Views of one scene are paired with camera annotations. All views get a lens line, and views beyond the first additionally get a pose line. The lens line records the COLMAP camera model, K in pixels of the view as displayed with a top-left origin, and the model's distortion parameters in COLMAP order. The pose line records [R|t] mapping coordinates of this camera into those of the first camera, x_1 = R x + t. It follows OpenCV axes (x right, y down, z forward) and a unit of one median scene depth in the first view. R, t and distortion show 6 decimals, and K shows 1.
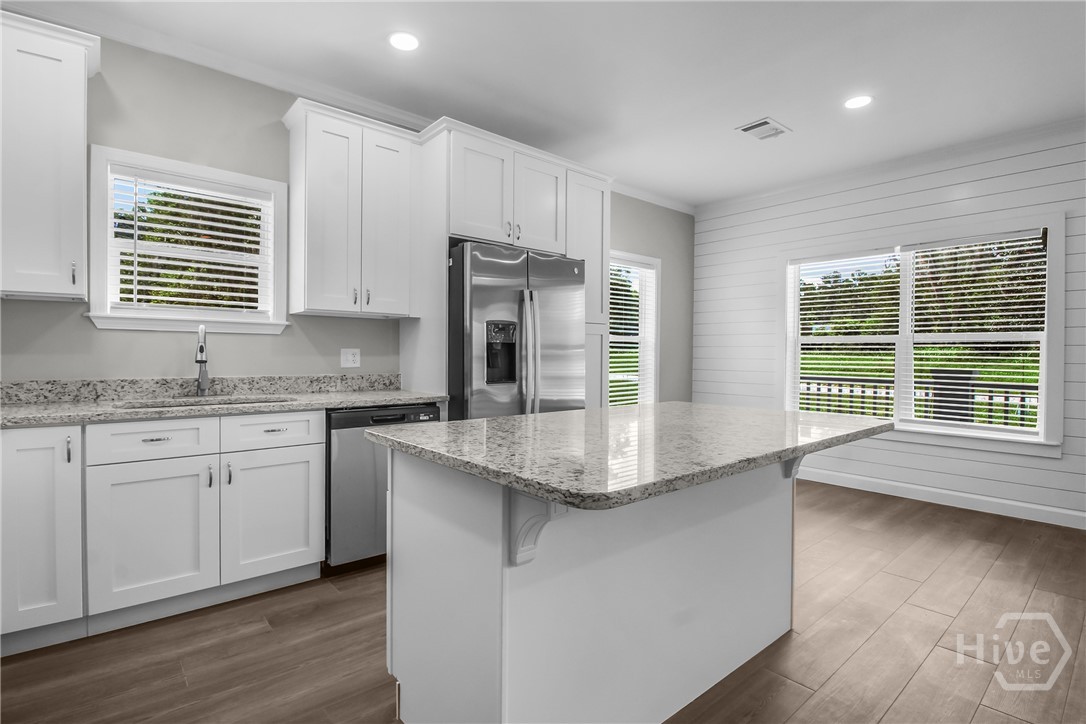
lens RADIAL K [[523.4, 0, 539.8], [0, 523.4, 359.4], [0, 0, 1]] dist [-0.016193, -0.000814]
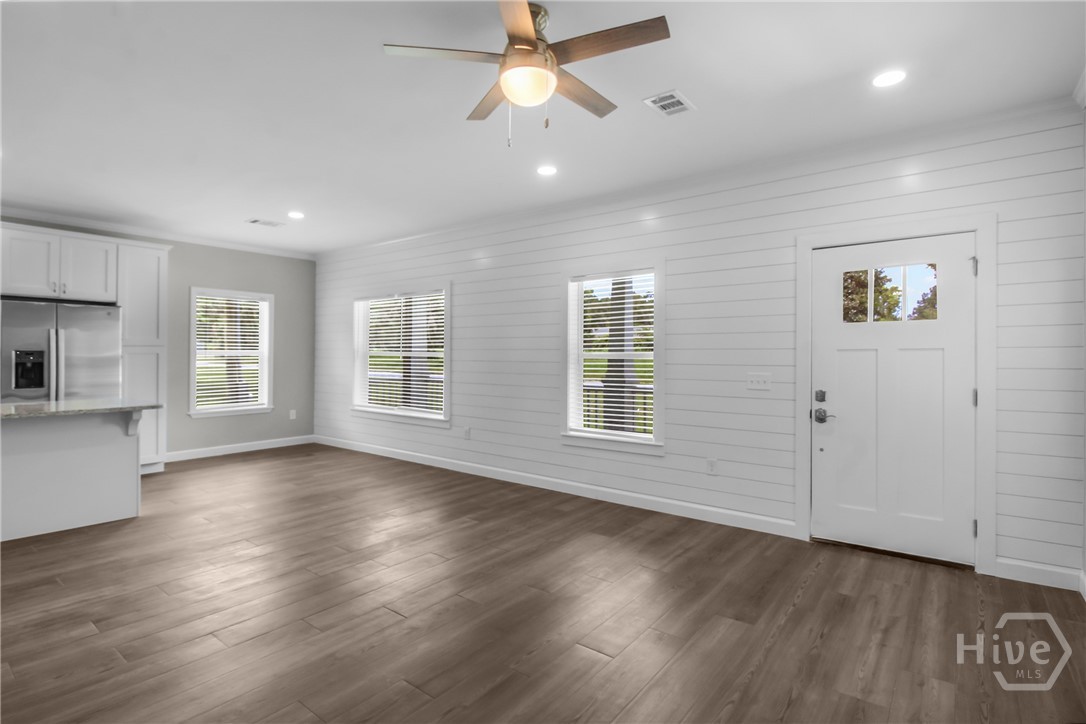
lens RADIAL K [[523.4, 0, 539.8], [0, 523.4, 359.4], [0, 0, 1]] dist [-0.016193, -0.000814]
pose [[0.976866, -0.001333, 0.213848, 1.040607], [0.000960, 0.999998, 0.001848, -0.039097], [-0.213850, -0.001600, 0.976865, -0.806425]]
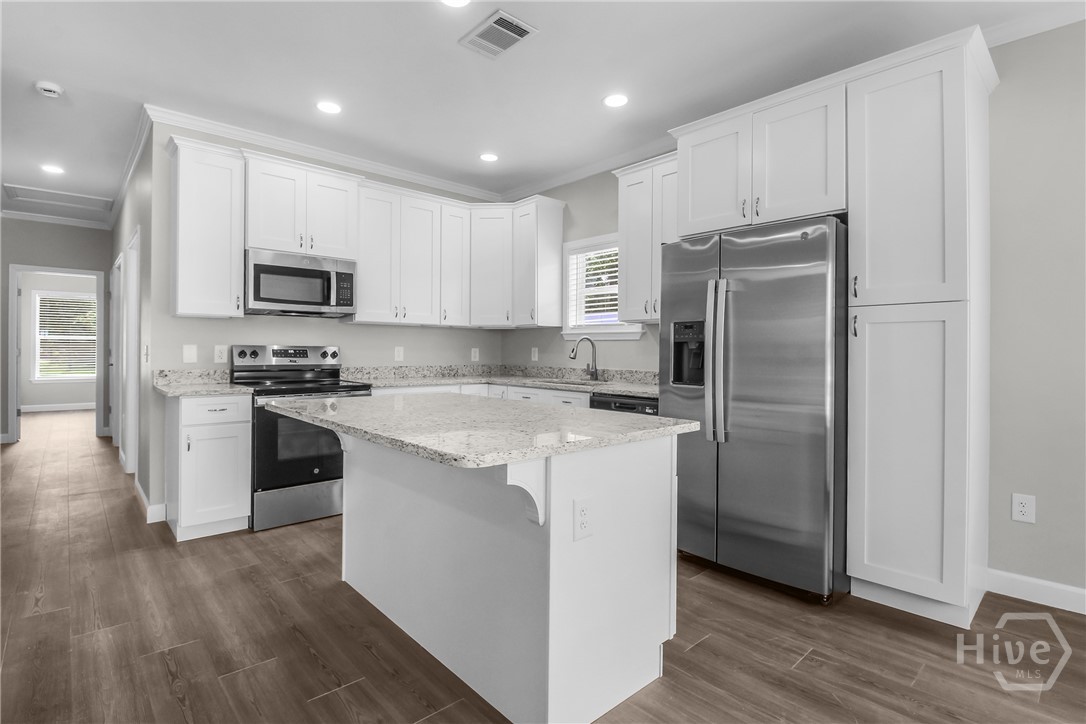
lens RADIAL K [[524.8, 0, 548.8], [0, 524.8, 349.8], [0, 0, 1]] dist [-0.015414, -0.000463]
pose [[0.044788, -0.012054, -0.998924, 0.807480], [-0.016205, 0.999787, -0.012791, -0.000279], [0.998865, 0.016760, 0.044583, 0.664295]]
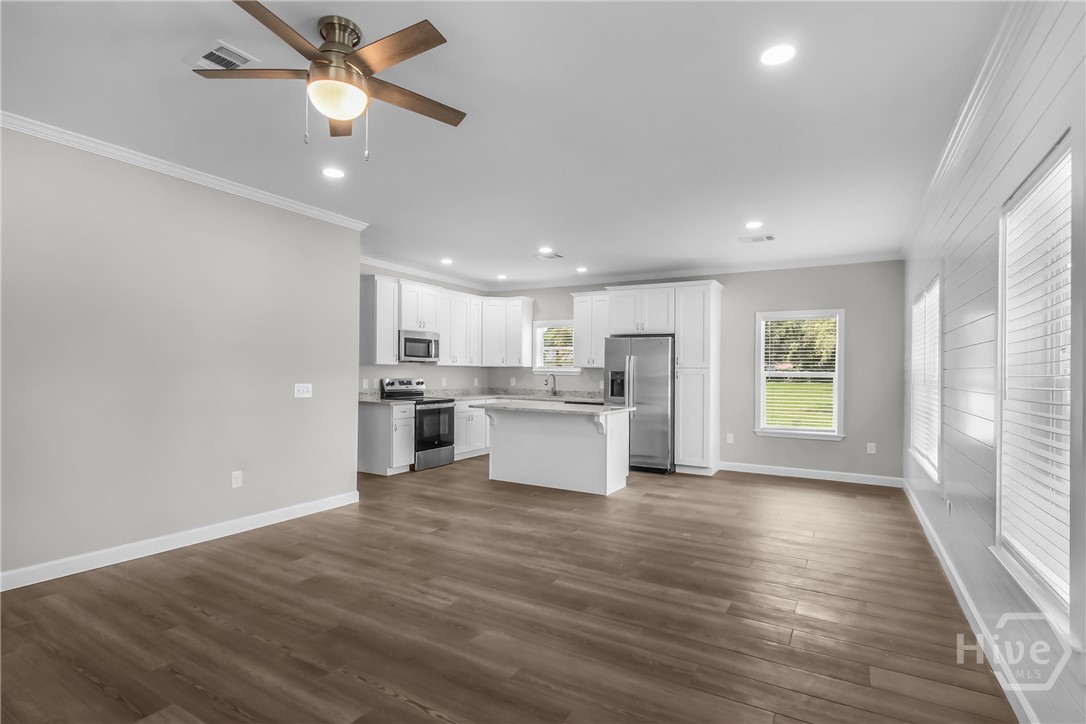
lens RADIAL K [[534.9, 0, 543.0], [0, 534.9, 362.0], [0, 0, 1]] dist [0.000547, -0.000136]
pose [[0.342608, -0.020609, -0.939253, 1.939577], [-0.017450, 0.999447, -0.028294, -0.033112], [0.939317, 0.026084, 0.342059, -0.124274]]
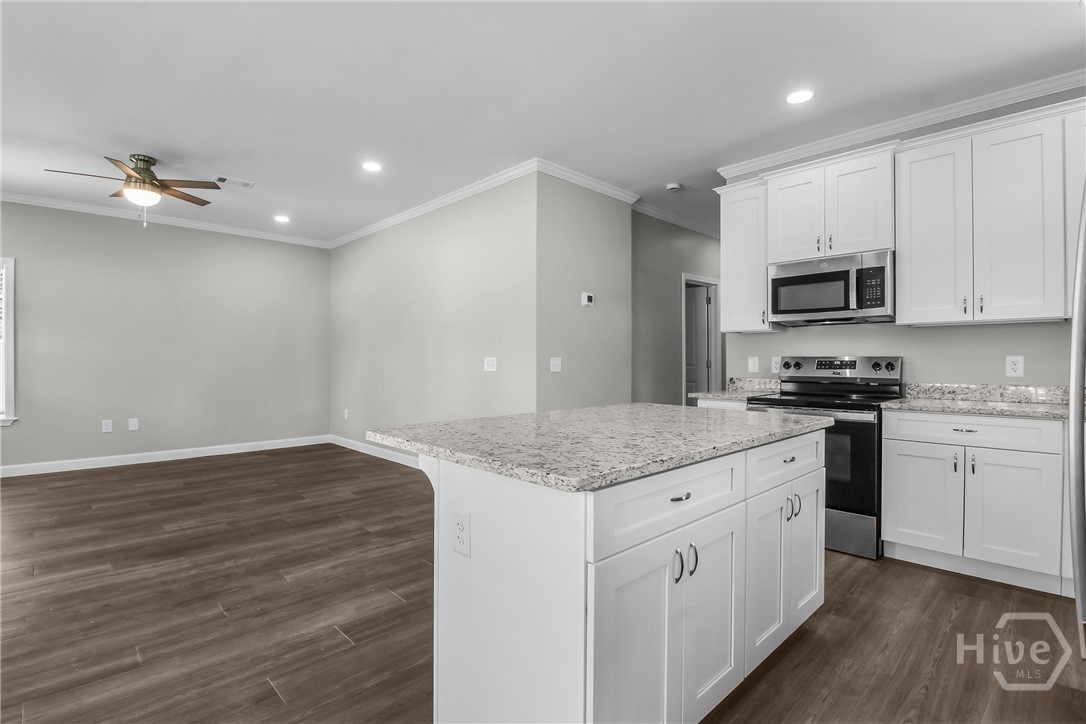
lens RADIAL K [[523.4, 0, 539.8], [0, 523.4, 359.4], [0, 0, 1]] dist [-0.016193, -0.000814]
pose [[-0.998165, -0.011298, -0.059495, 0.262695], [-0.011733, 0.999907, 0.006958, -0.009810], [0.059411, 0.007643, -0.998204, 1.208316]]
